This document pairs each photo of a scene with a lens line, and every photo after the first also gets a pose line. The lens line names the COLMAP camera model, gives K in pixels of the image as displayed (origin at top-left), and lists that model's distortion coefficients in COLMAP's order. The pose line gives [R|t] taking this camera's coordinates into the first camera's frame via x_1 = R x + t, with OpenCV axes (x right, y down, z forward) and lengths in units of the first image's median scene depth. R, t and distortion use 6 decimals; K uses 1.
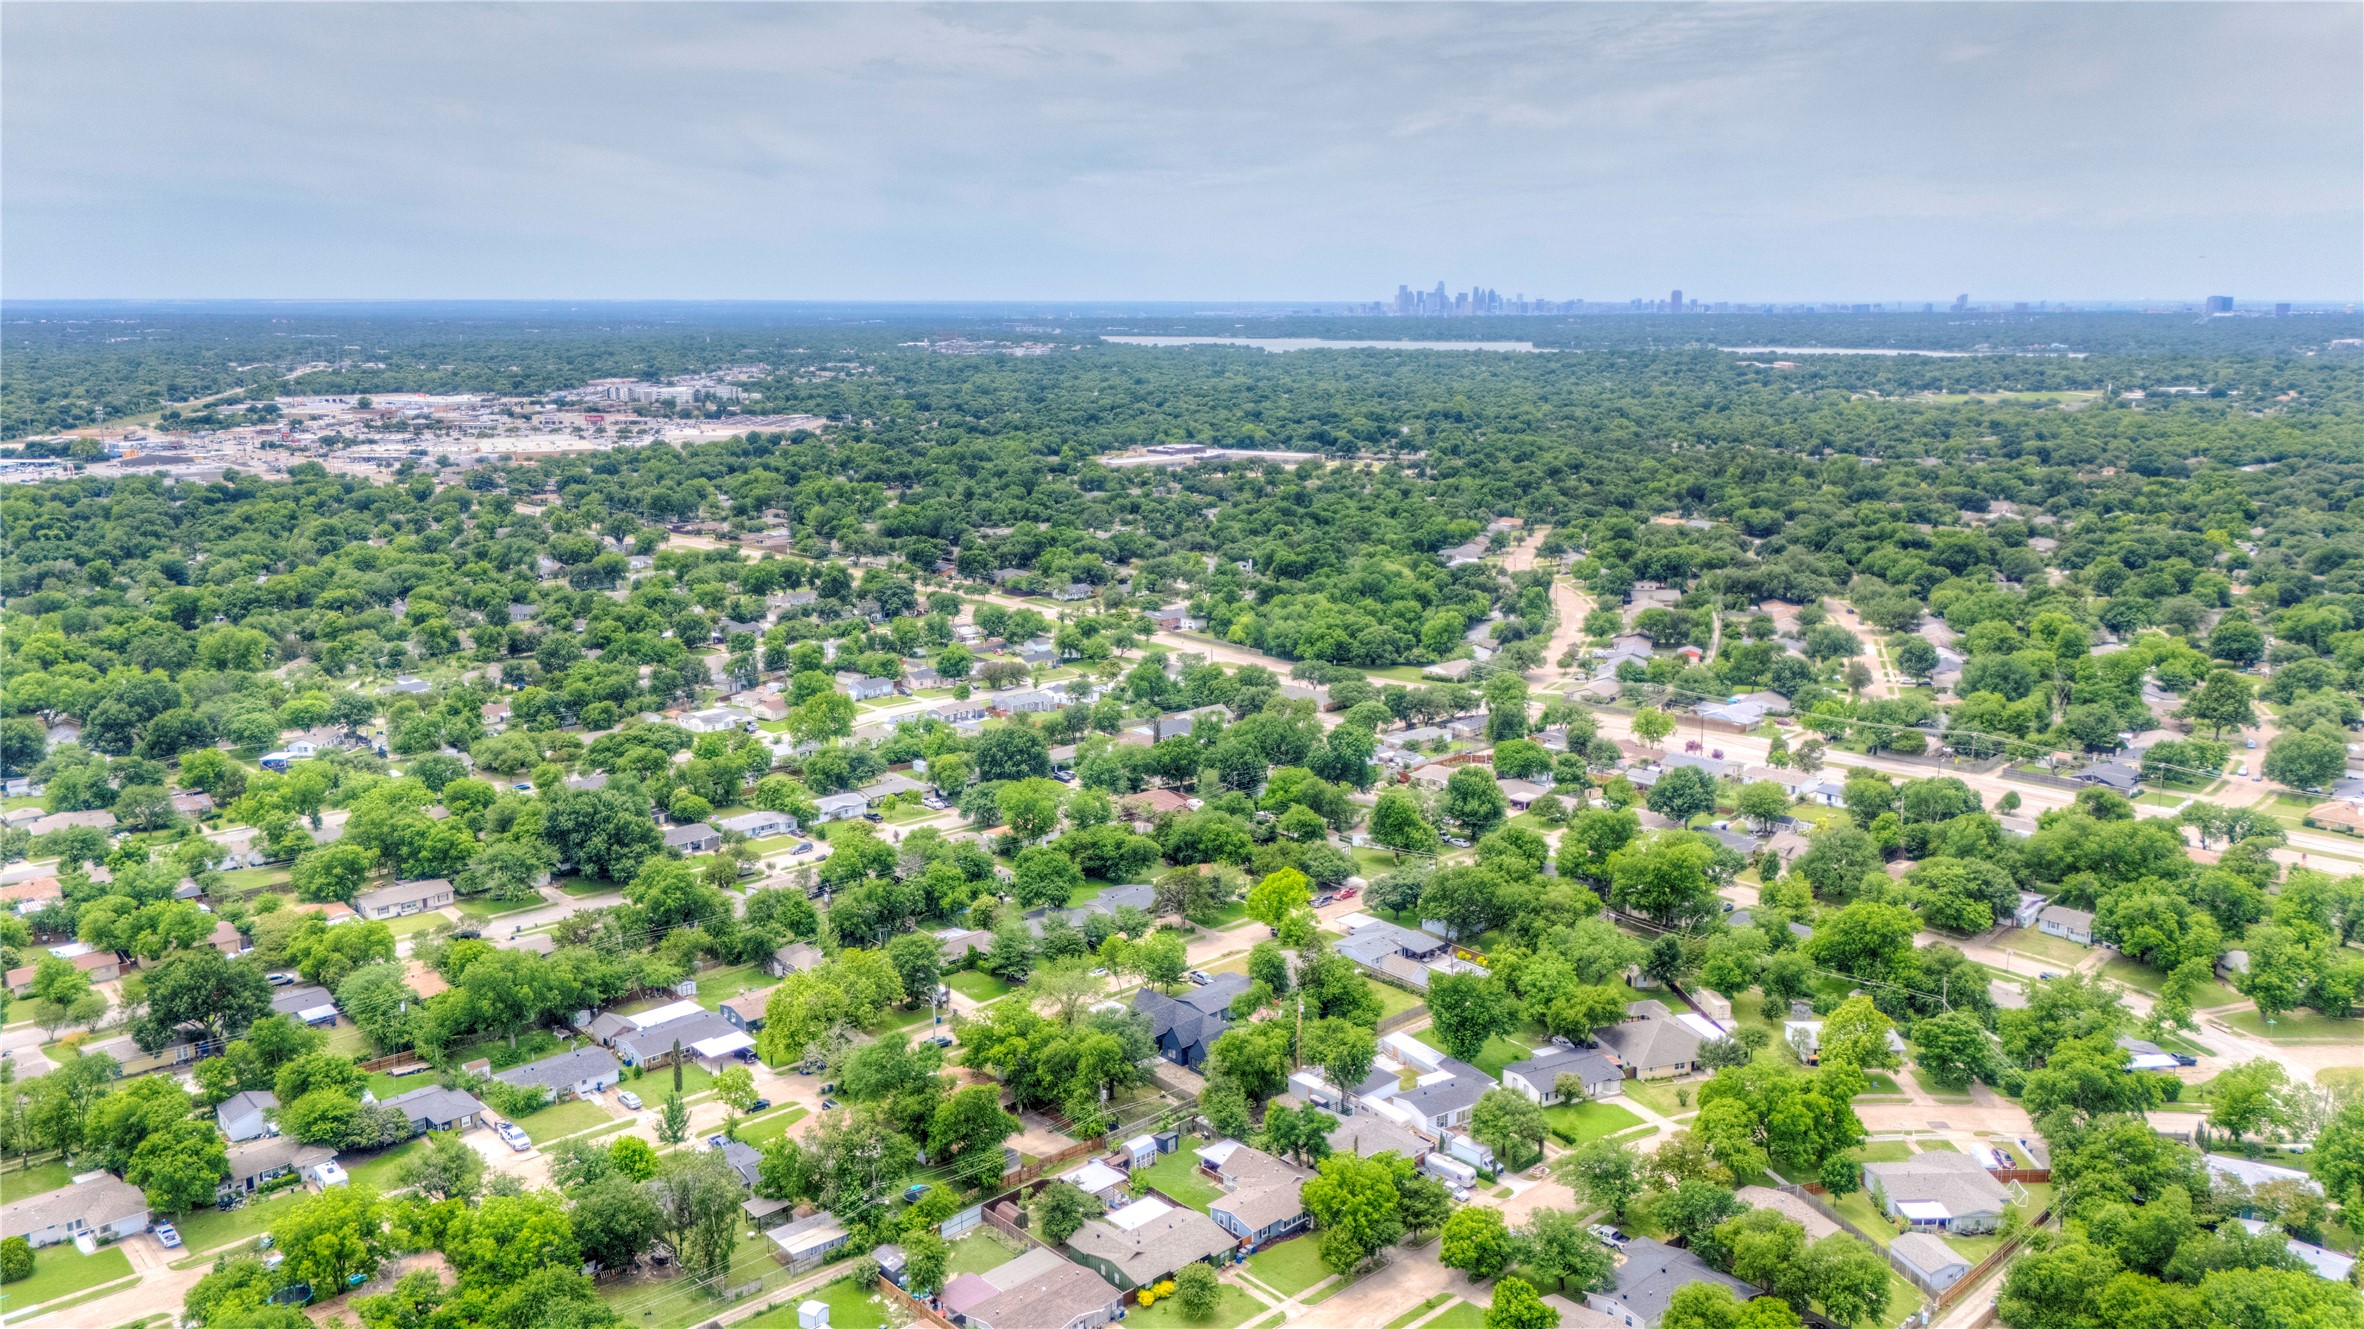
lens RADIAL K [[1730.4, 0, 1192.7], [0, 1730.4, 668.6], [0, 0, 1]] dist [0.073749, -0.068042]
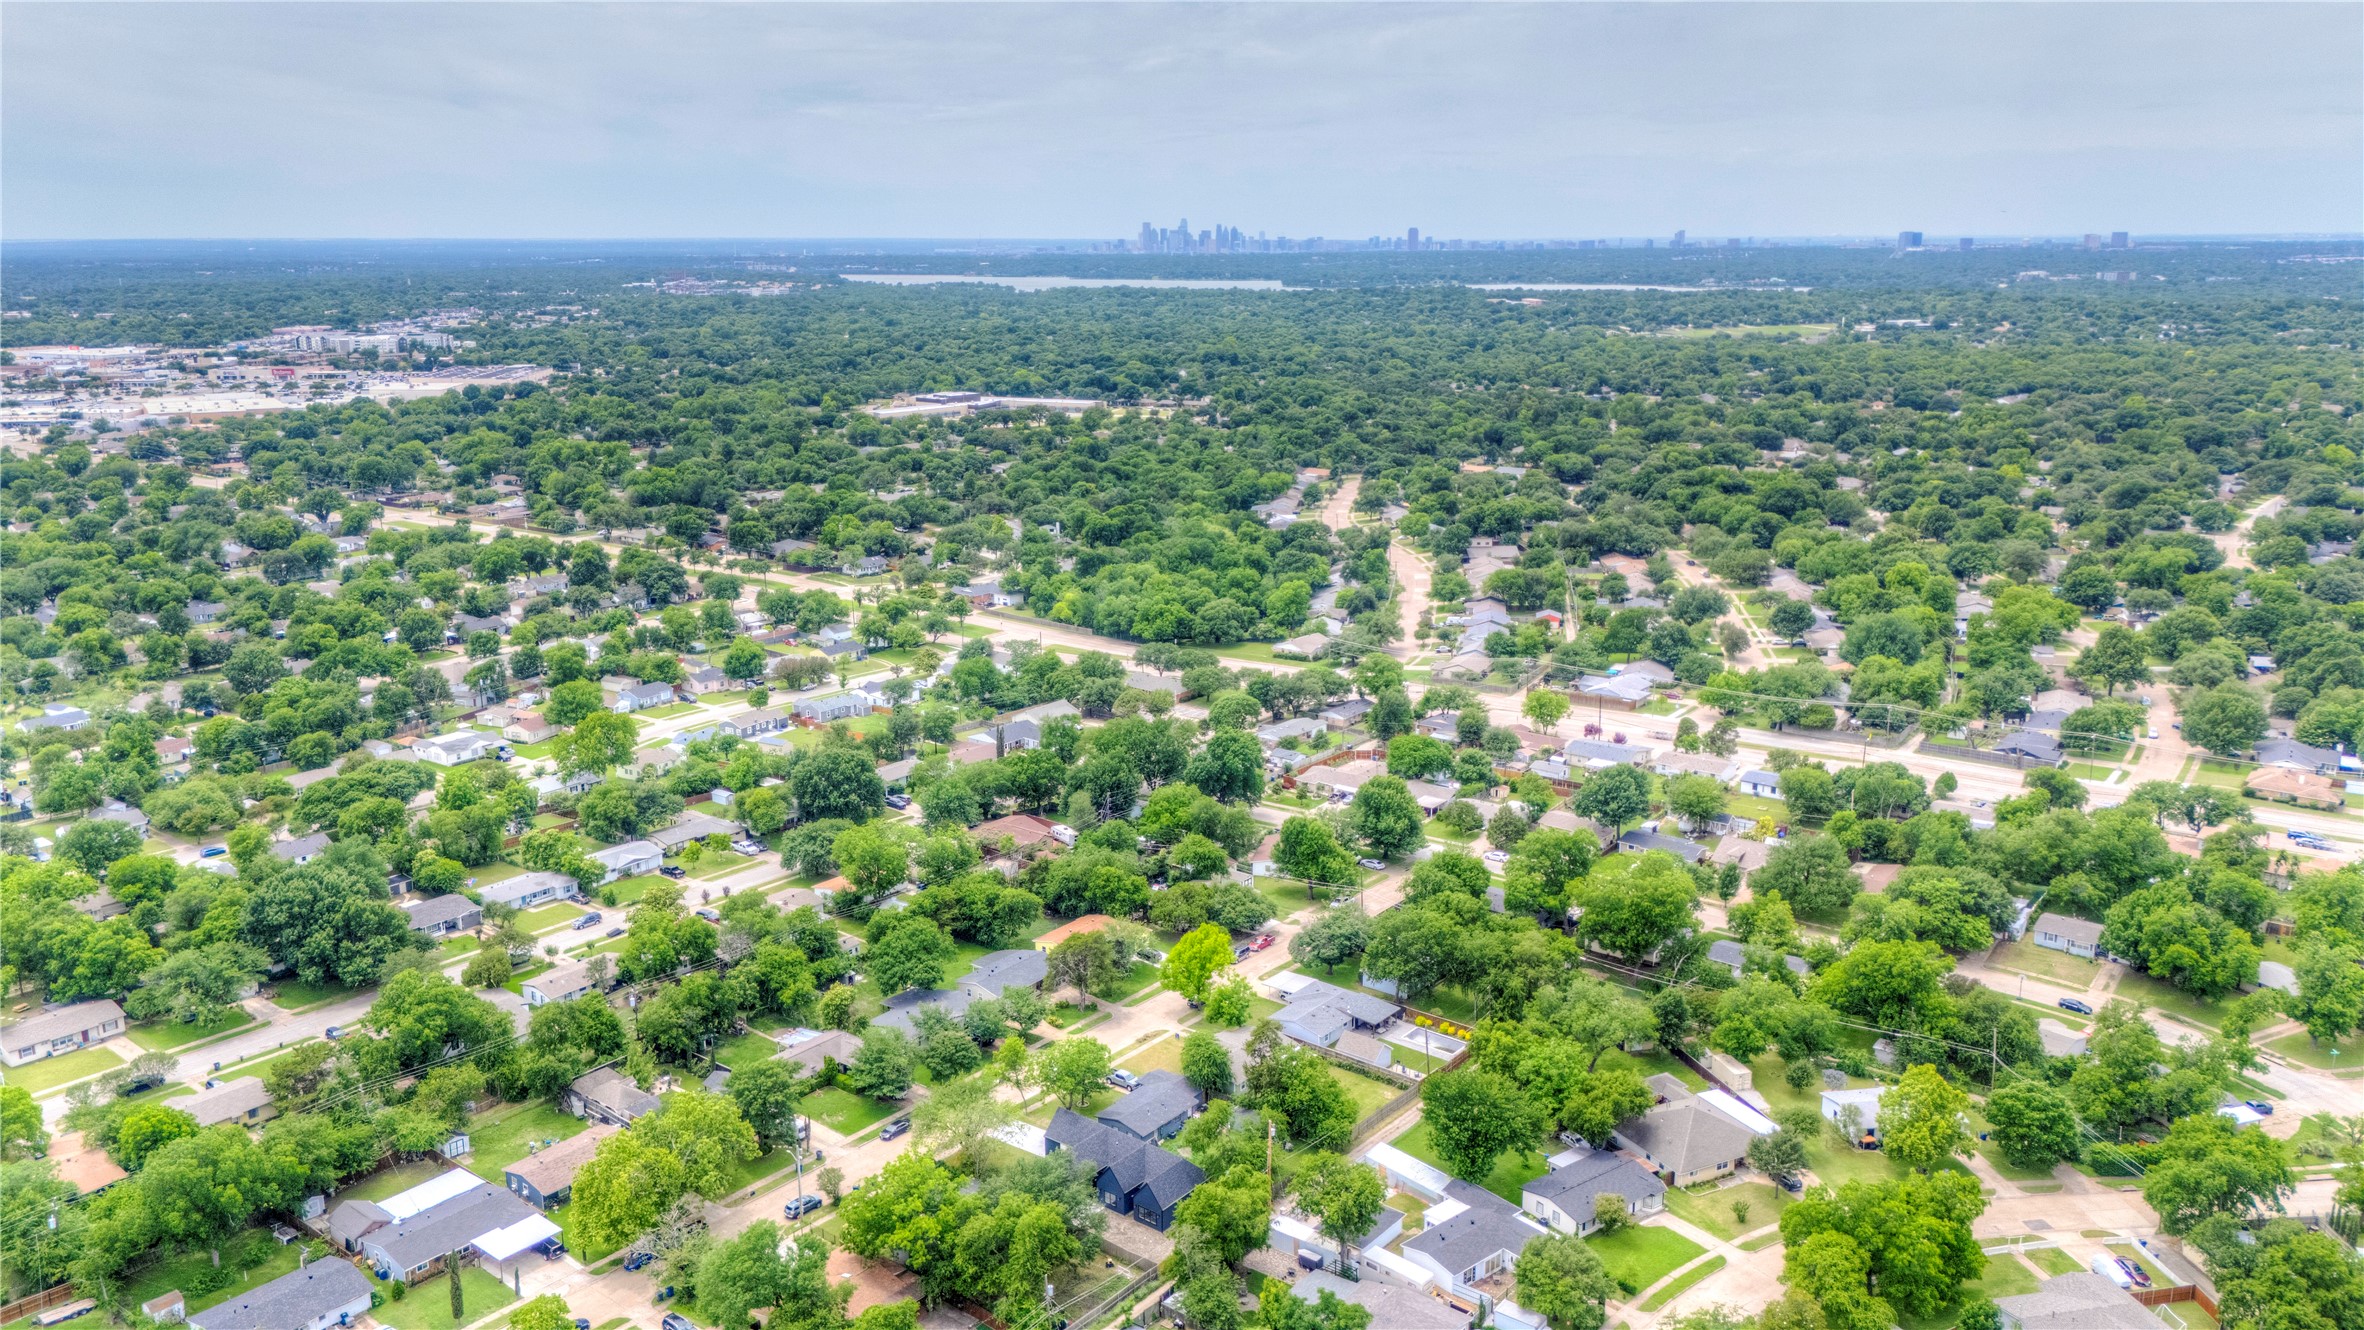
lens RADIAL K [[1730.4, 0, 1192.7], [0, 1730.4, 669.1], [0, 0, 1]] dist [0.073749, -0.068042]
pose [[0.989379, -0.039294, 0.139944, -0.035324], [0.034481, 0.998733, 0.036651, -0.021610], [-0.141207, -0.031436, 0.989481, 0.100593]]
